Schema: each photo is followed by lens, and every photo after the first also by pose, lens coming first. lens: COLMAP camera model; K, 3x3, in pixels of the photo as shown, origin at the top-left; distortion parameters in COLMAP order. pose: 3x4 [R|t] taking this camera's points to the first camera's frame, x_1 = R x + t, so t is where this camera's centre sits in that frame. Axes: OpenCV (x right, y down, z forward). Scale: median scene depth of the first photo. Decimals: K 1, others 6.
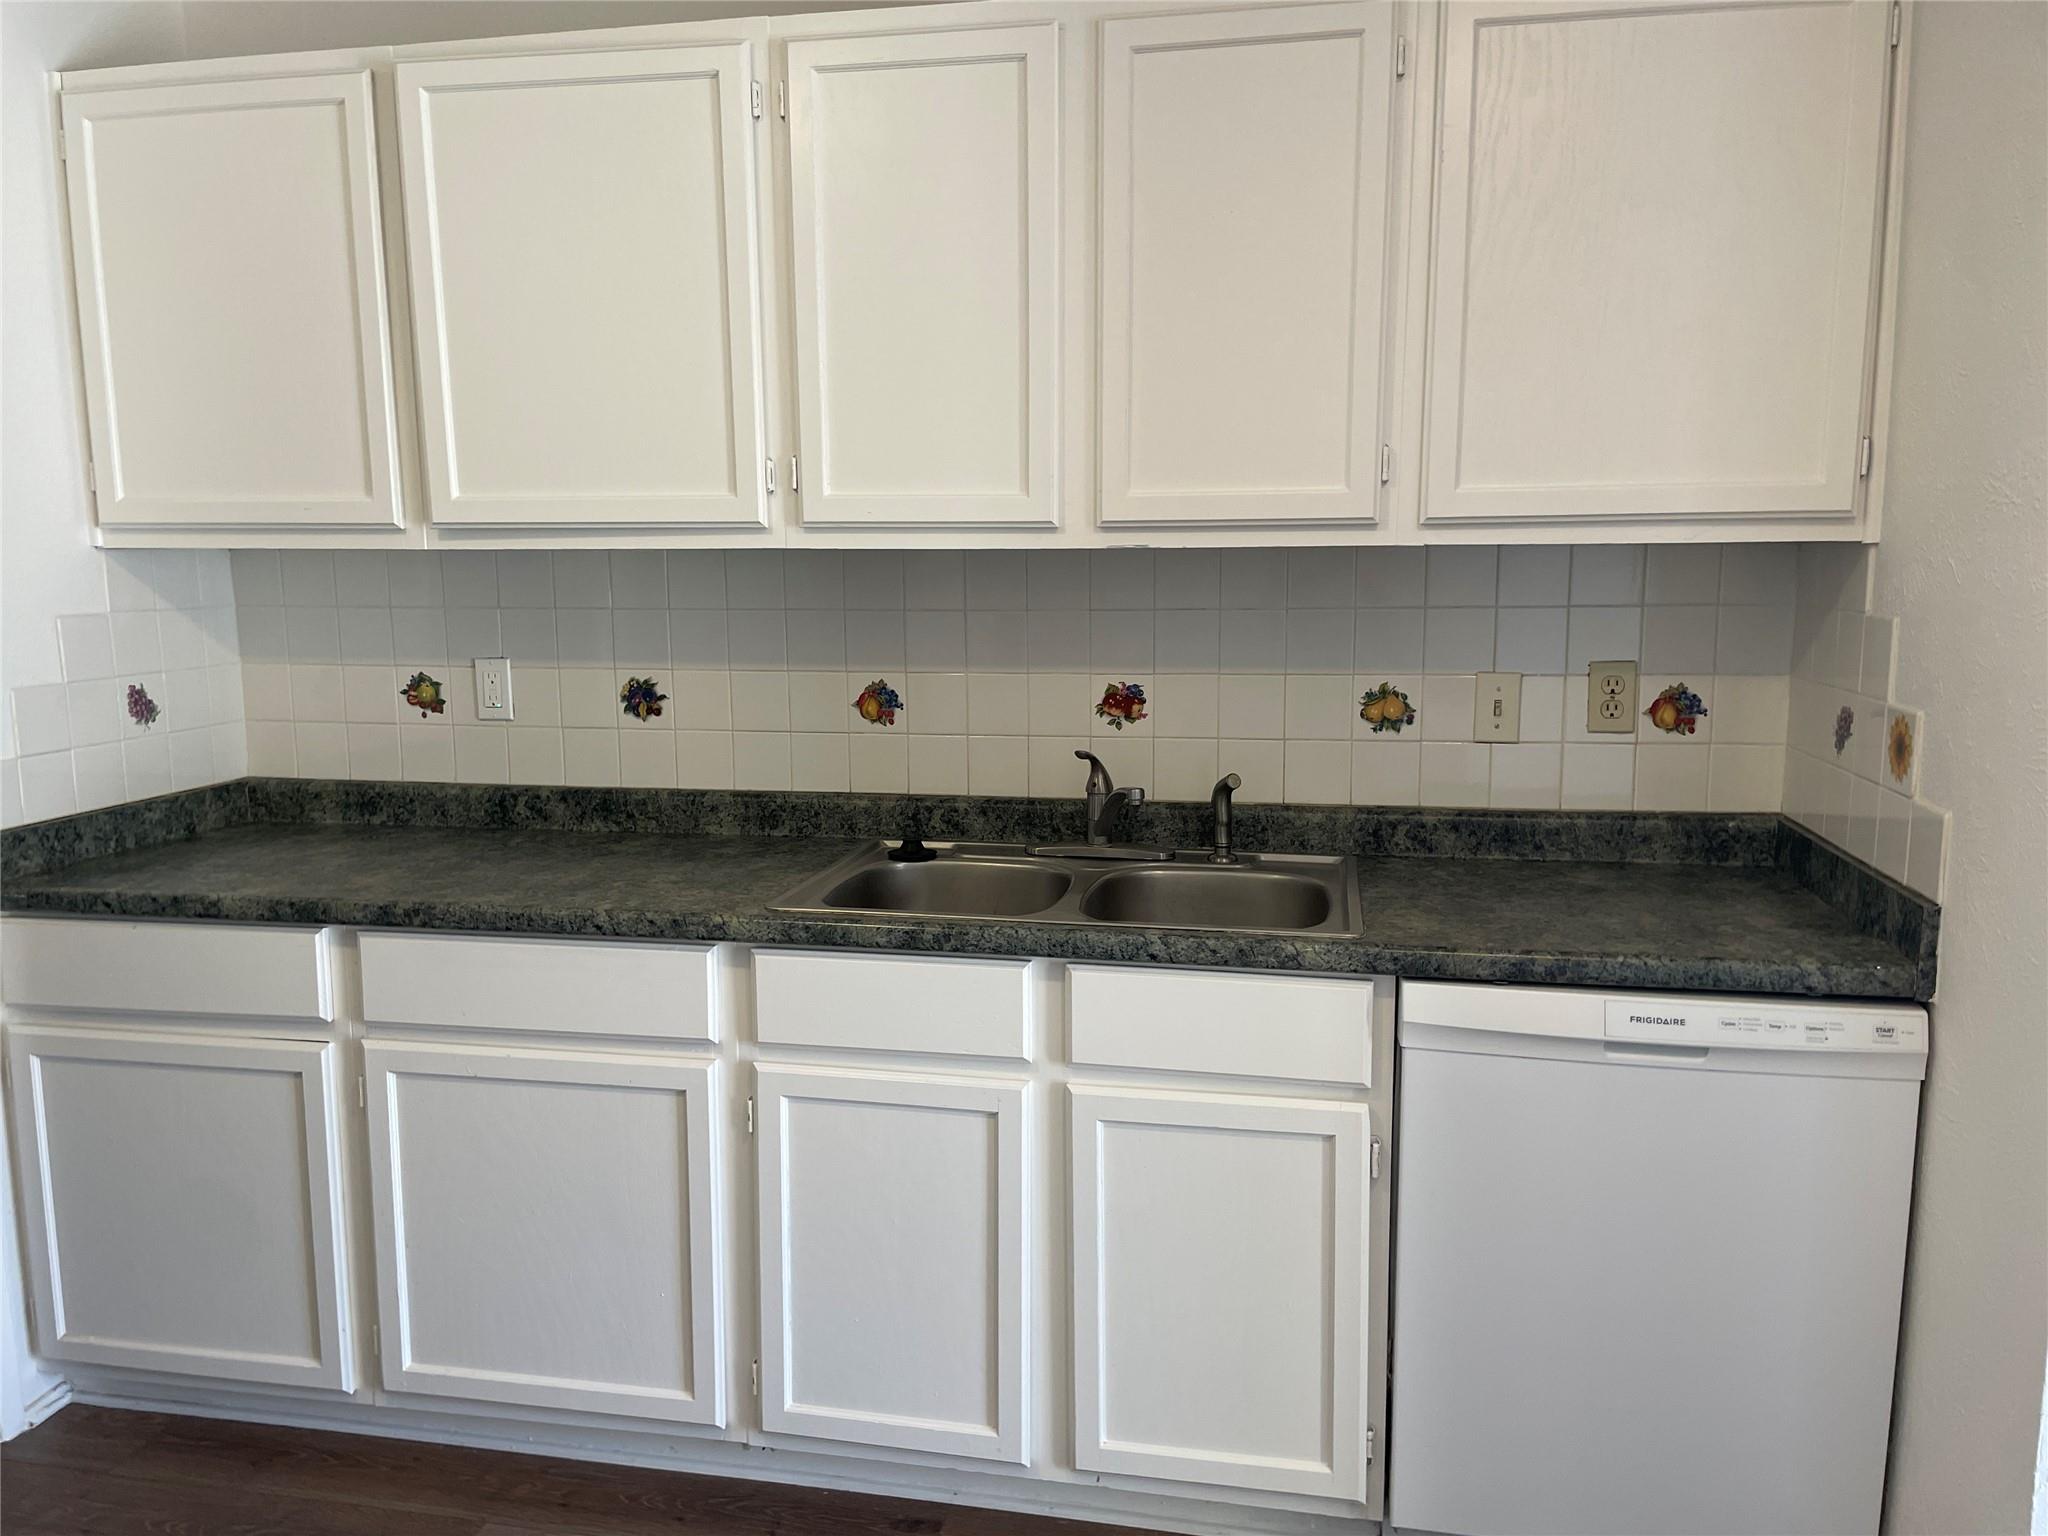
lens RADIAL K [[1537.5, 0, 1025.4], [0, 1537.5, 770.2], [0, 0, 1]] dist [0.001891, 0.000703]
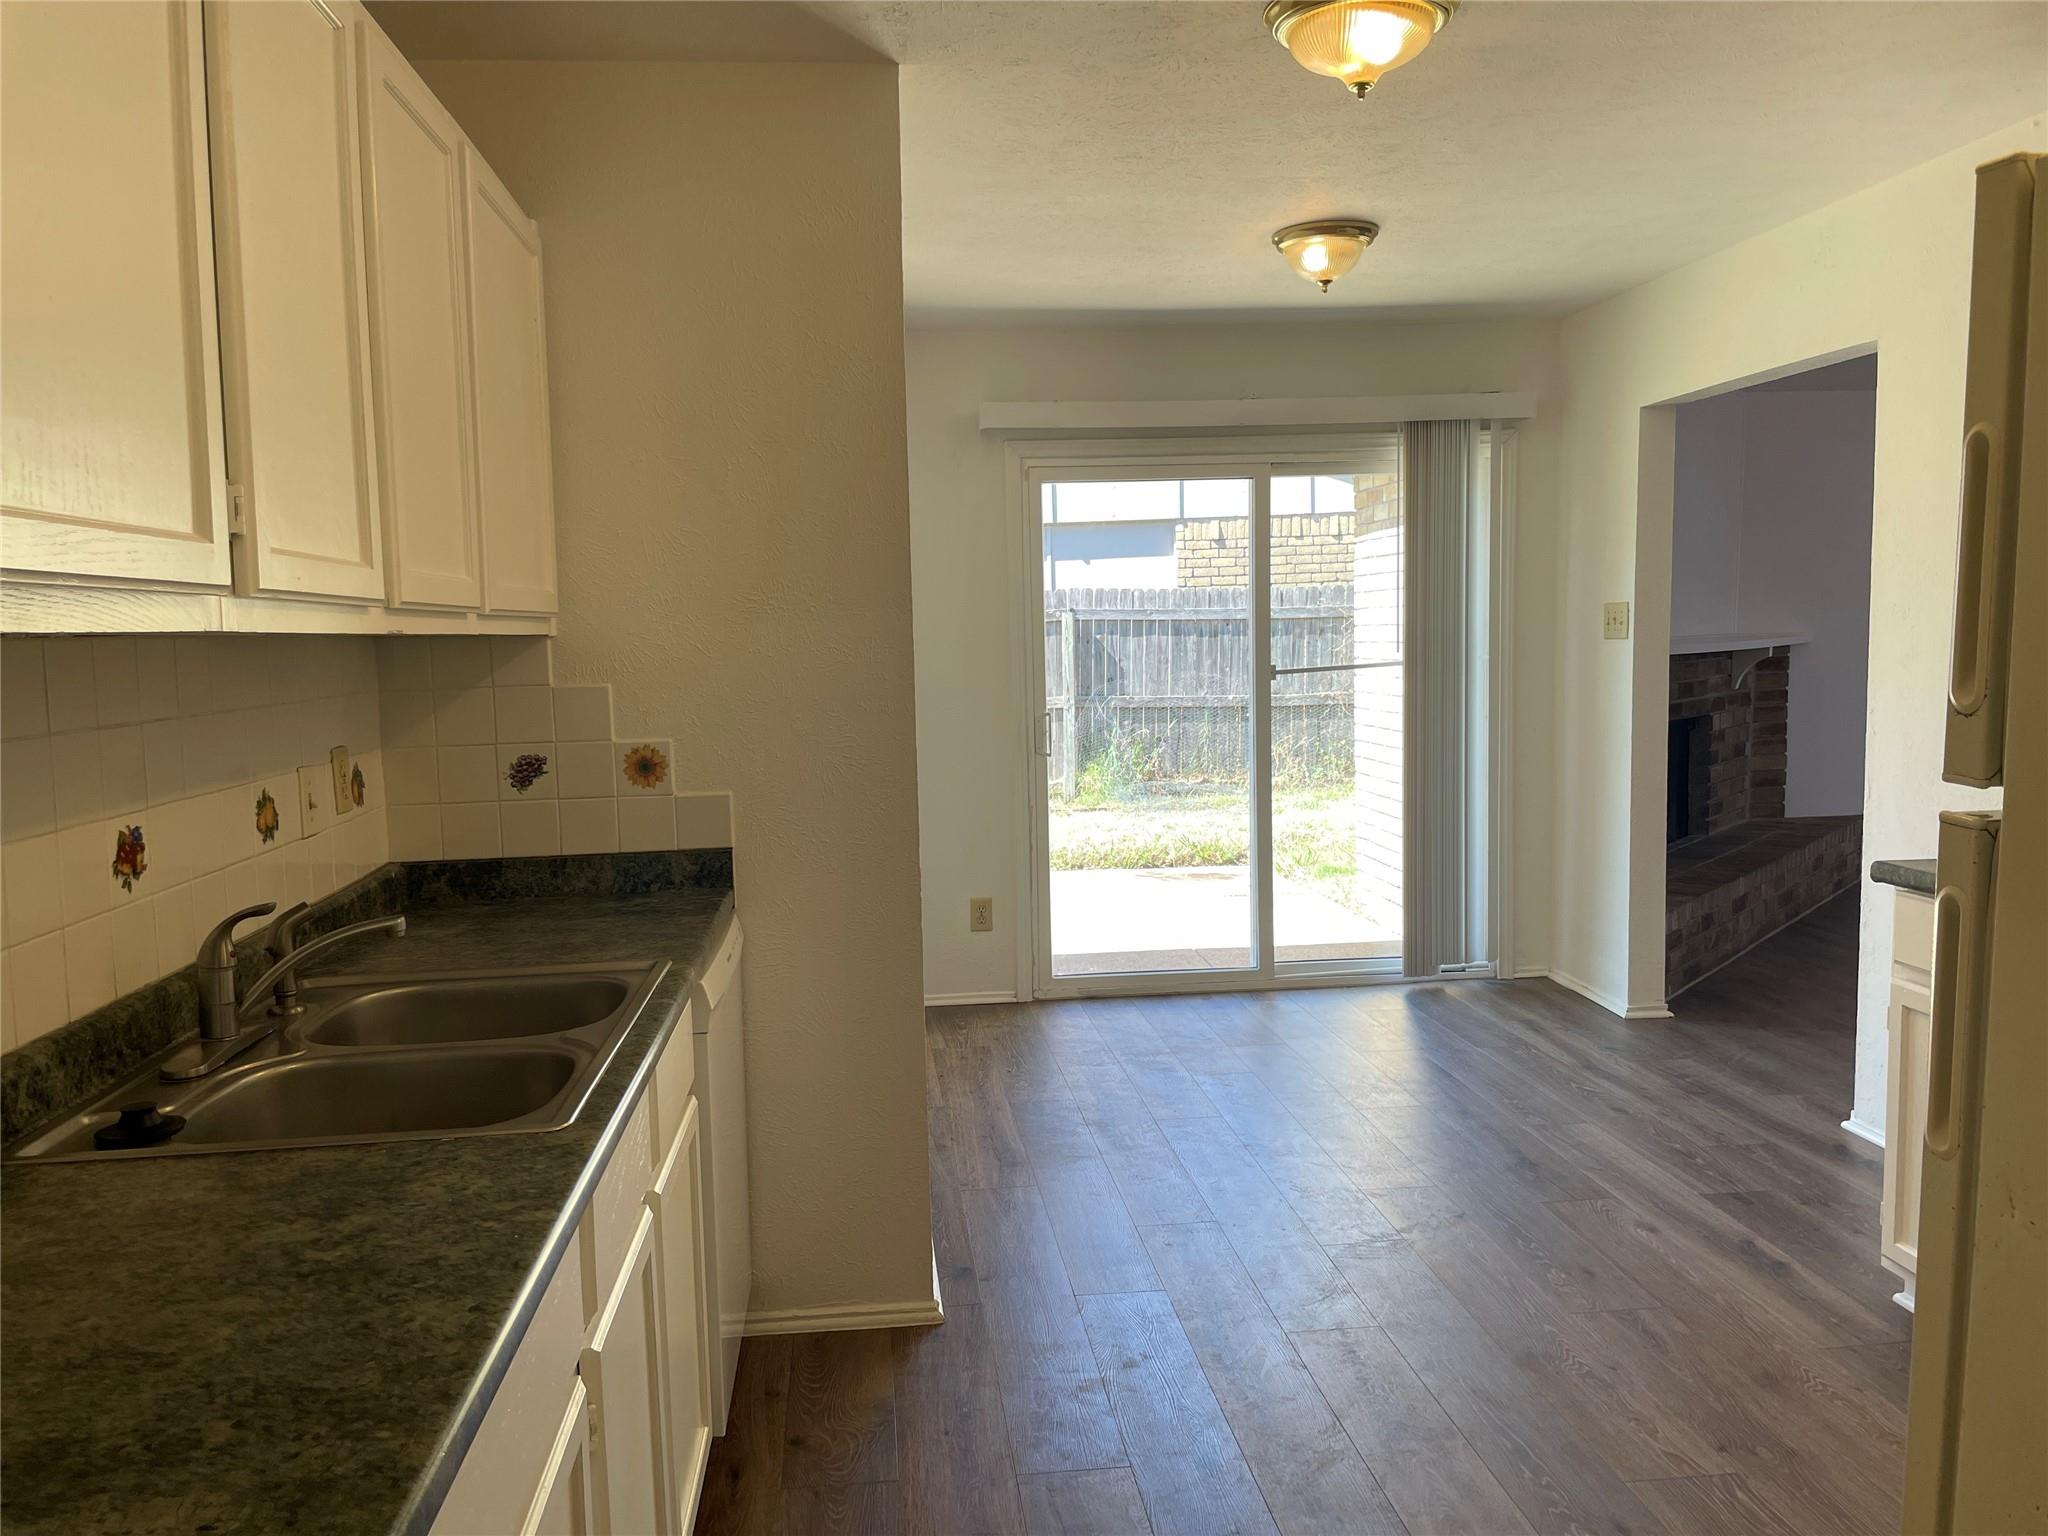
lens RADIAL K [[1537.5, 0, 1022.1], [0, 1537.5, 769.1], [0, 0, 1]] dist [0.001891, 0.000703]
pose [[-0.291132, -0.076005, 0.953659, -0.742752], [0.148984, 0.981075, 0.123672, -0.110099], [-0.945011, 0.178085, -0.274299, 0.798594]]
